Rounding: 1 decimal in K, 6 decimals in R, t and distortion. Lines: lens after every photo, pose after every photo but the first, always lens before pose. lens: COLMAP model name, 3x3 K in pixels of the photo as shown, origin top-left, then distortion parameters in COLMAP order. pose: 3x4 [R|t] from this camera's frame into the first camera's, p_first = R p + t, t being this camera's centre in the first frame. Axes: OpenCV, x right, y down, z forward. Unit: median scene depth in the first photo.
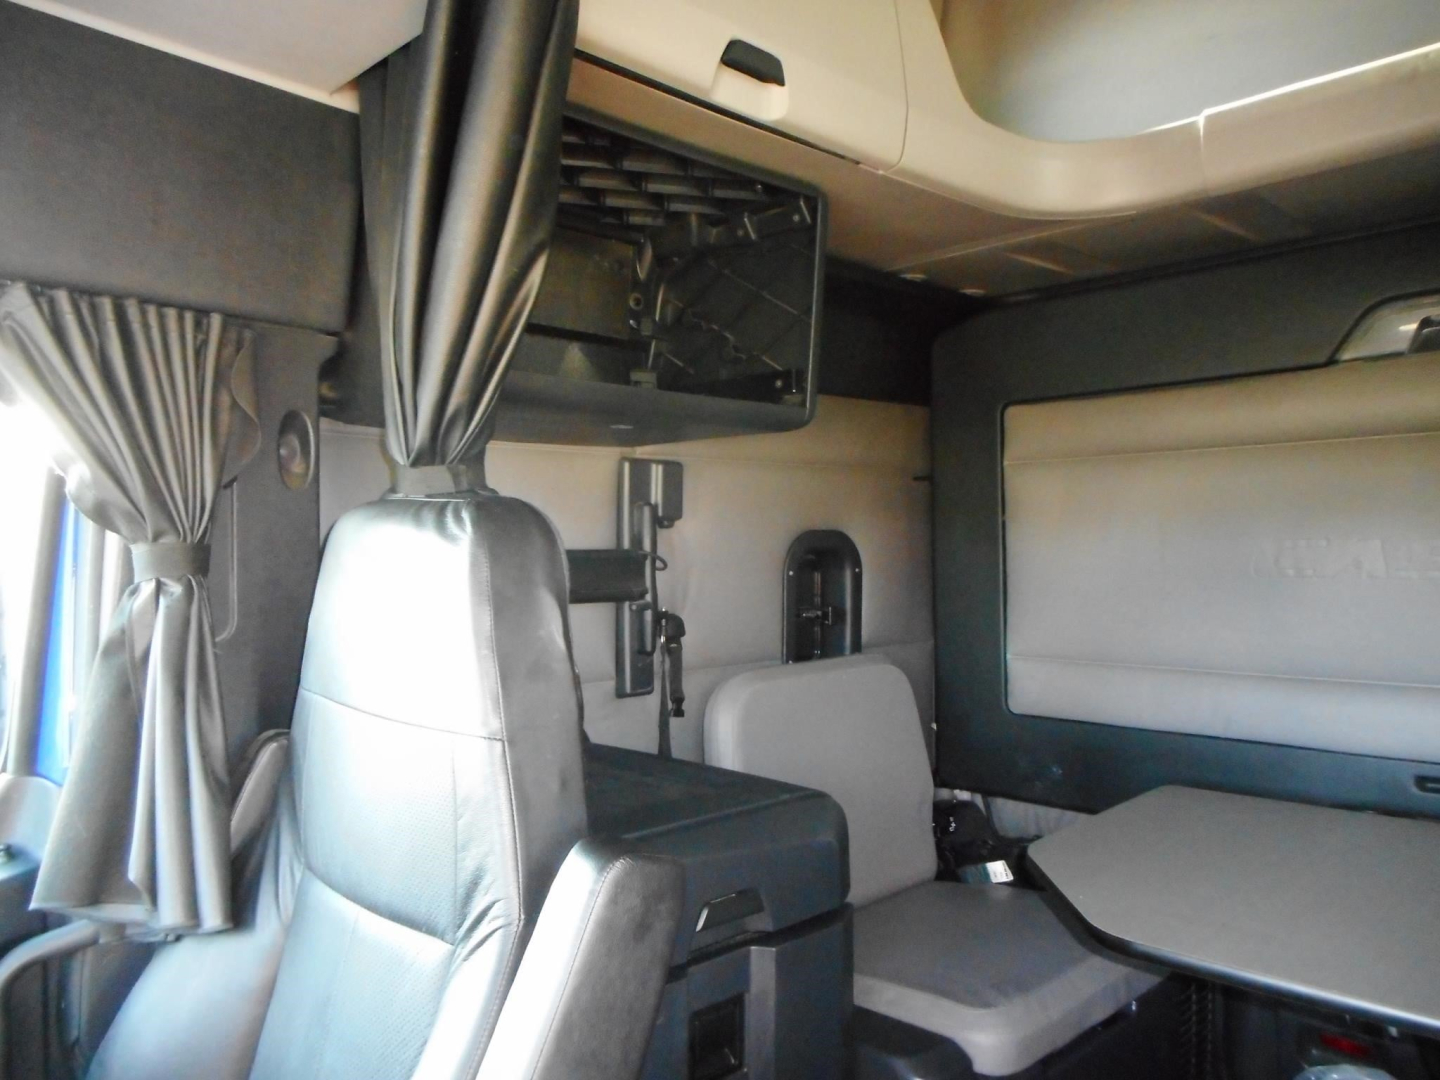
lens RADIAL K [[1098.4, 0, 727.0], [0, 1098.4, 538.0], [0, 0, 1]] dist [-0.004680, -0.002320]
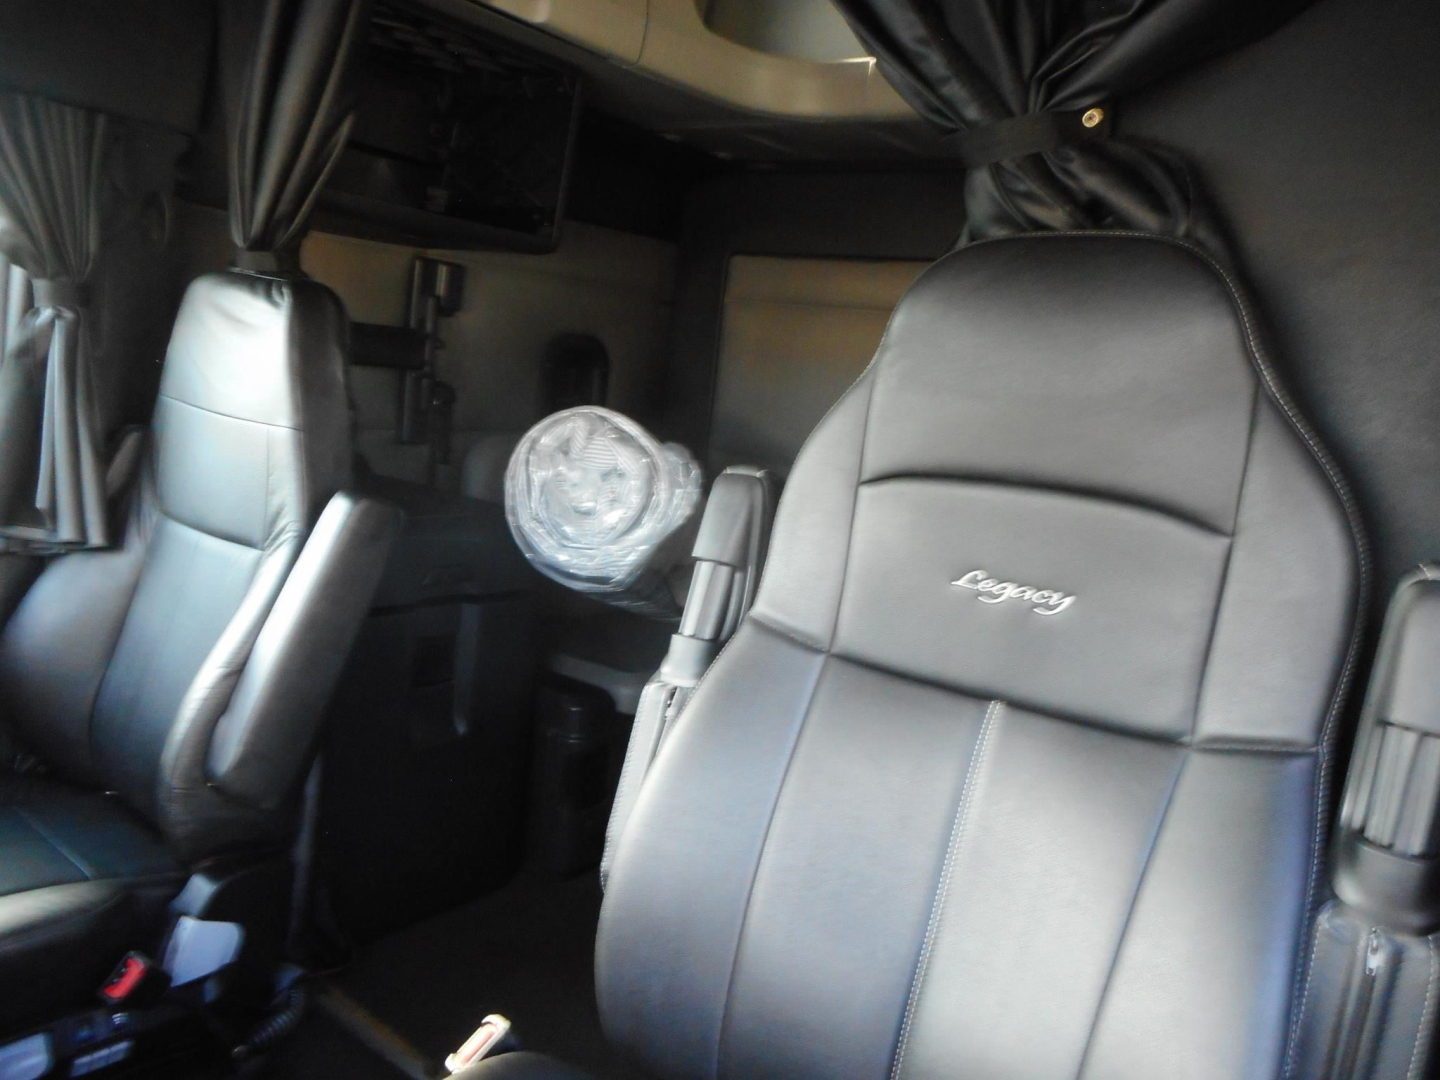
lens RADIAL K [[1127.3, 0, 716.6], [0, 1127.3, 554.4], [0, 0, 1]] dist [-0.006427, 0.000051]
pose [[0.984164, 0.098385, 0.147453, 0.115315], [-0.123480, 0.977317, 0.172060, -0.004083], [-0.127180, -0.187543, 0.973988, -0.489279]]
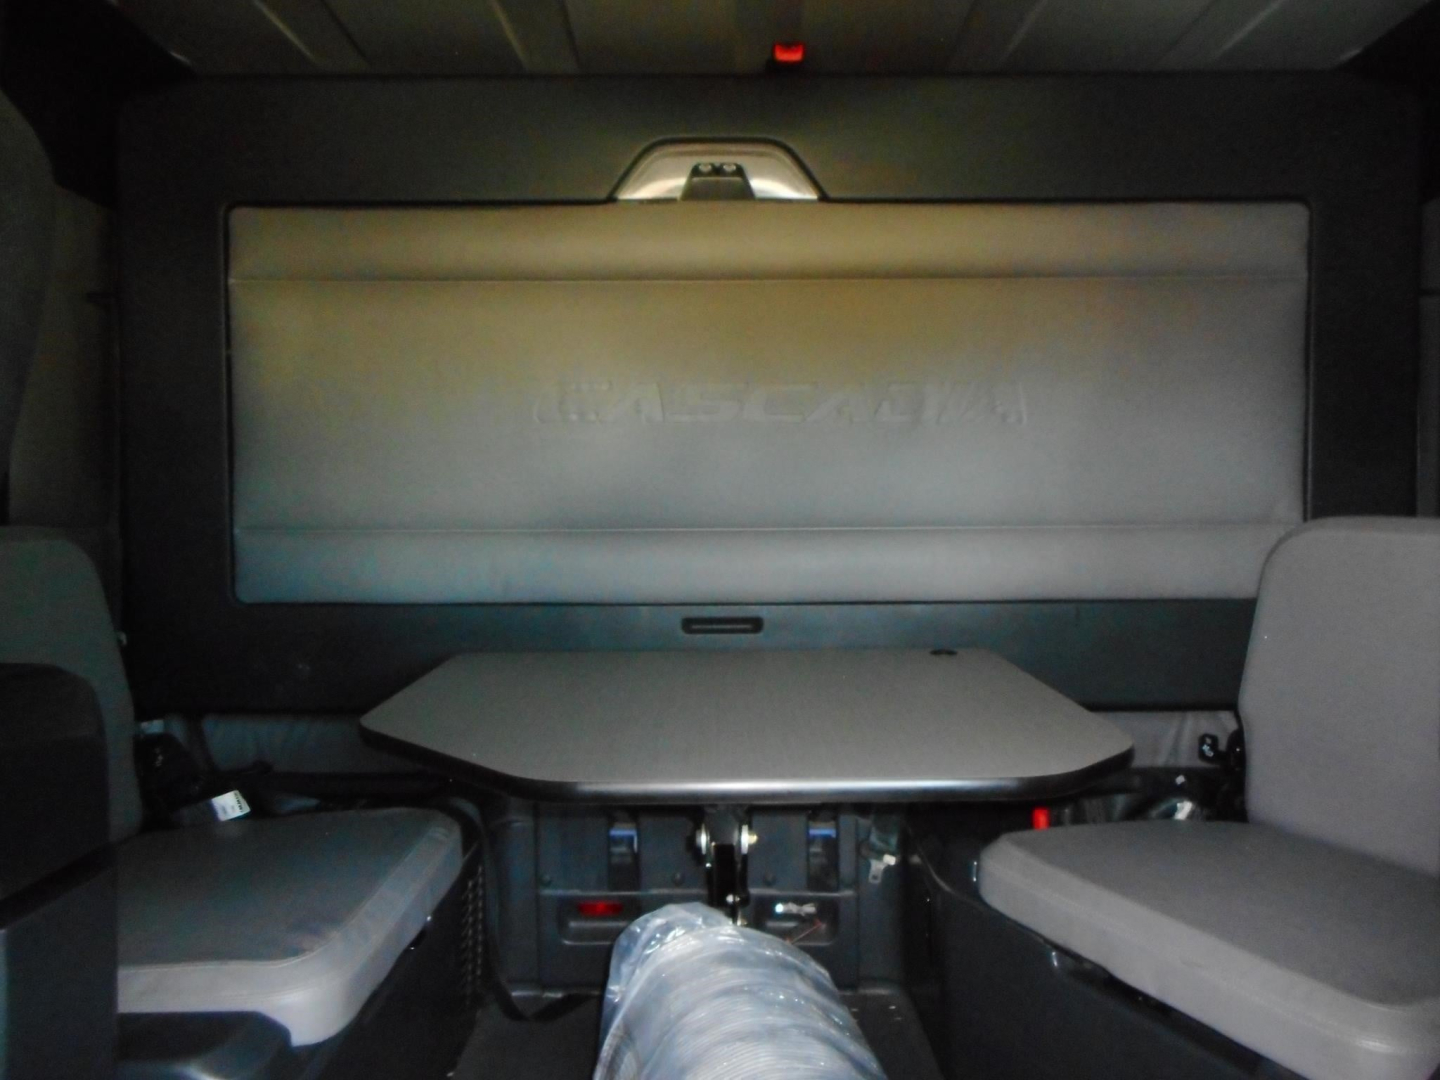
lens RADIAL K [[1098.4, 0, 727.0], [0, 1098.4, 538.0], [0, 0, 1]] dist [-0.004680, -0.002320]
pose [[0.702326, -0.014024, 0.711717, -0.079754], [-0.004542, 0.999697, 0.024180, 0.136543], [-0.711841, -0.020215, 0.702050, 0.300516]]
